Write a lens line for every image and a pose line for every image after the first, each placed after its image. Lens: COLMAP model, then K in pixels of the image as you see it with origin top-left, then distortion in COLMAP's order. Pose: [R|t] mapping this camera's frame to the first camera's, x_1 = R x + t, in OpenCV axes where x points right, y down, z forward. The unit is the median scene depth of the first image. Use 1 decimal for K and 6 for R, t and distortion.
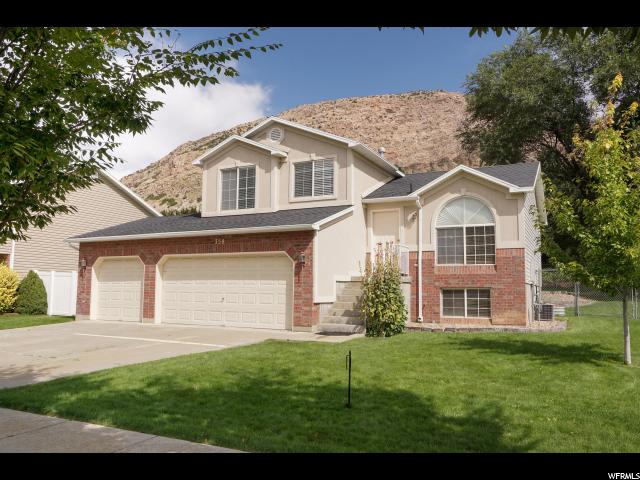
lens RADIAL K [[518.5, 0, 320.1], [0, 518.5, 240.2], [0, 0, 1]] dist [-0.066931, 0.000123]
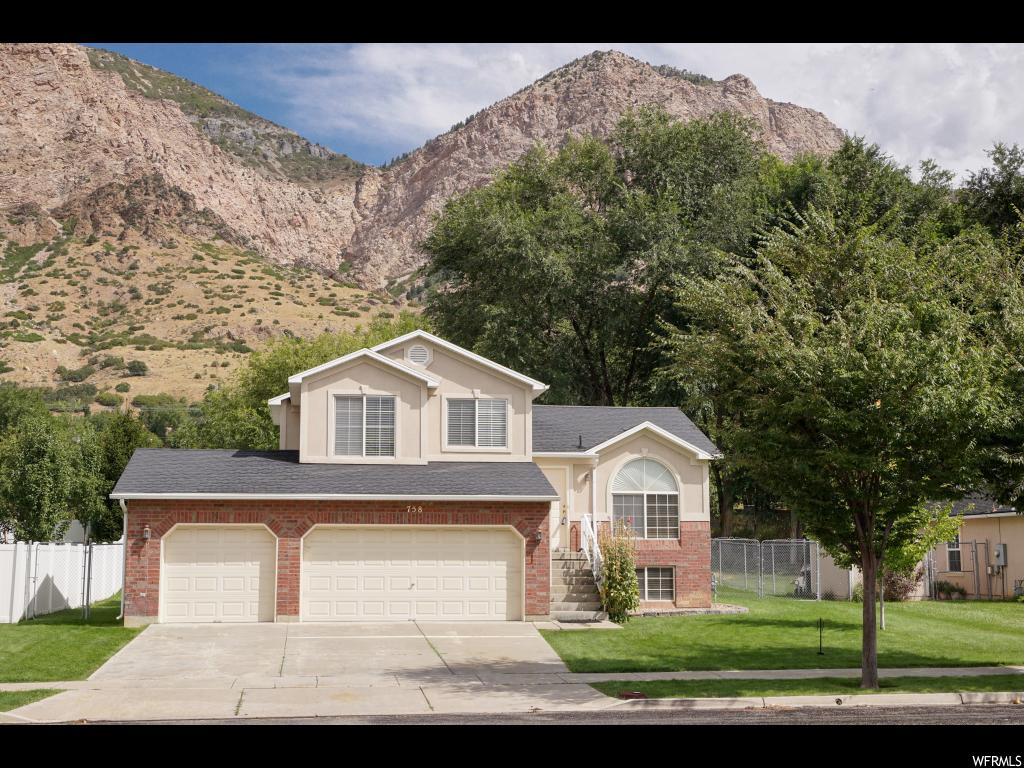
lens RADIAL K [[1335.9, 0, 511.8], [0, 1335.9, 384.0], [0, 0, 1]] dist [0.005984, 0.011670]
pose [[0.805554, 0.066362, 0.588794, -1.174978], [-0.053640, 0.997796, -0.039073, -0.105964], [-0.590089, -0.000108, 0.807338, -0.636235]]
